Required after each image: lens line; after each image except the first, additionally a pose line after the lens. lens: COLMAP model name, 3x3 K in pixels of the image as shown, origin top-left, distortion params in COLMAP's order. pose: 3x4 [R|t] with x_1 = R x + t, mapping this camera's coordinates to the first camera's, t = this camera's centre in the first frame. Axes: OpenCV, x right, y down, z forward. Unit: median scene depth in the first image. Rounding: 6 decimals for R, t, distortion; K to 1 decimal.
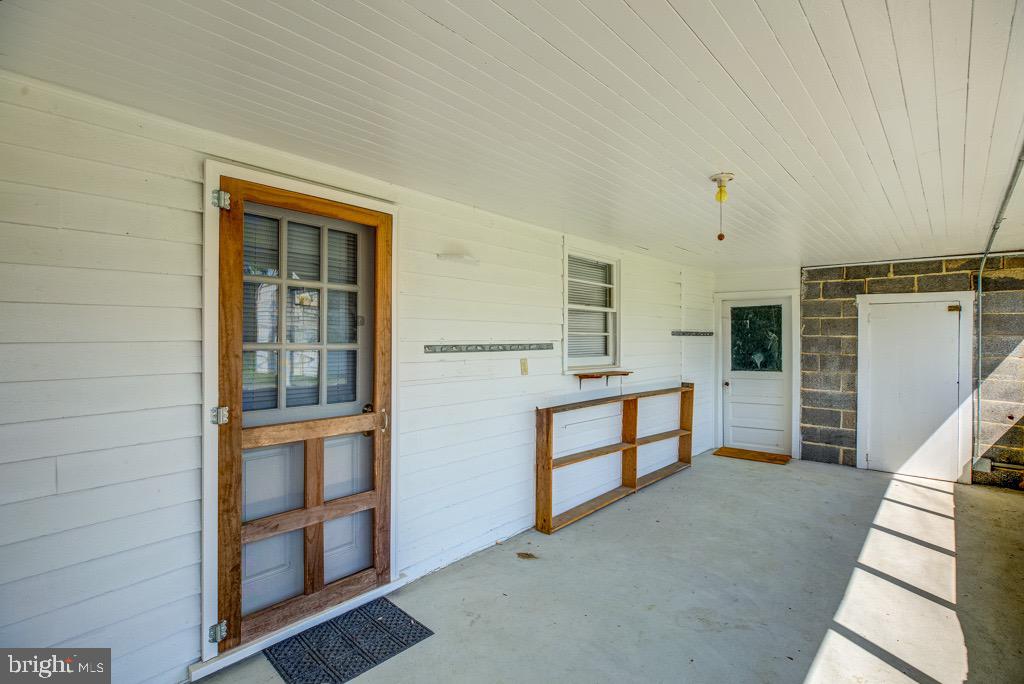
lens RADIAL K [[473.5, 0, 513.7], [0, 473.5, 342.2], [0, 0, 1]] dist [0.000102, 0.000383]
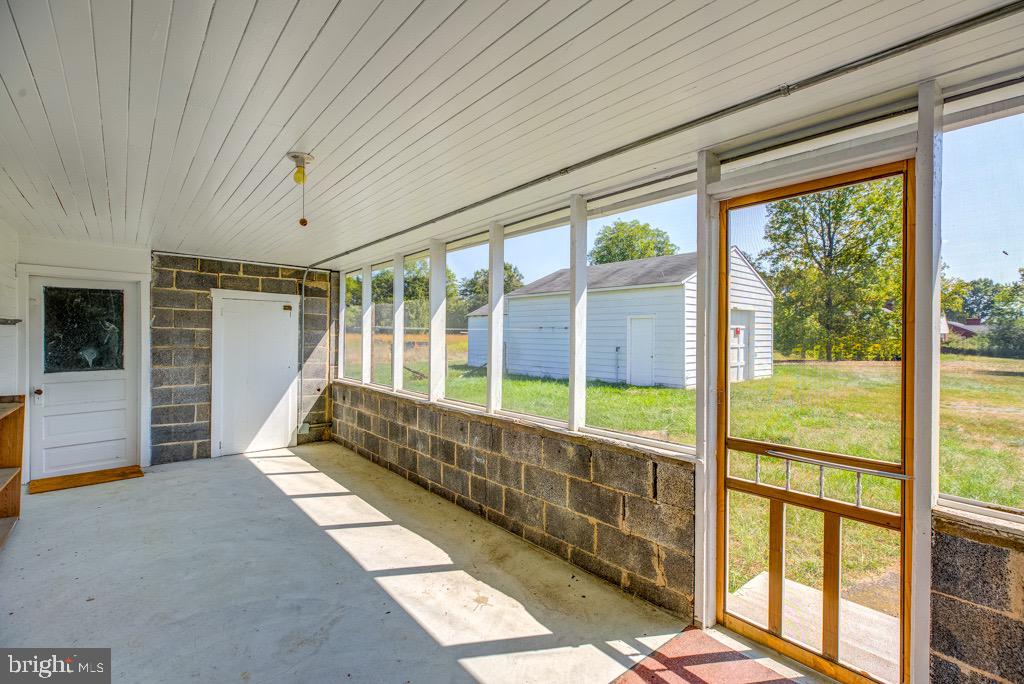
lens RADIAL K [[473.5, 0, 513.6], [0, 473.5, 338.4], [0, 0, 1]] dist [0.000102, 0.000383]
pose [[0.132645, -0.006224, 0.991144, -0.199044], [-0.003364, 0.999972, 0.006729, -0.001212], [-0.991158, -0.004227, 0.132621, 0.218171]]
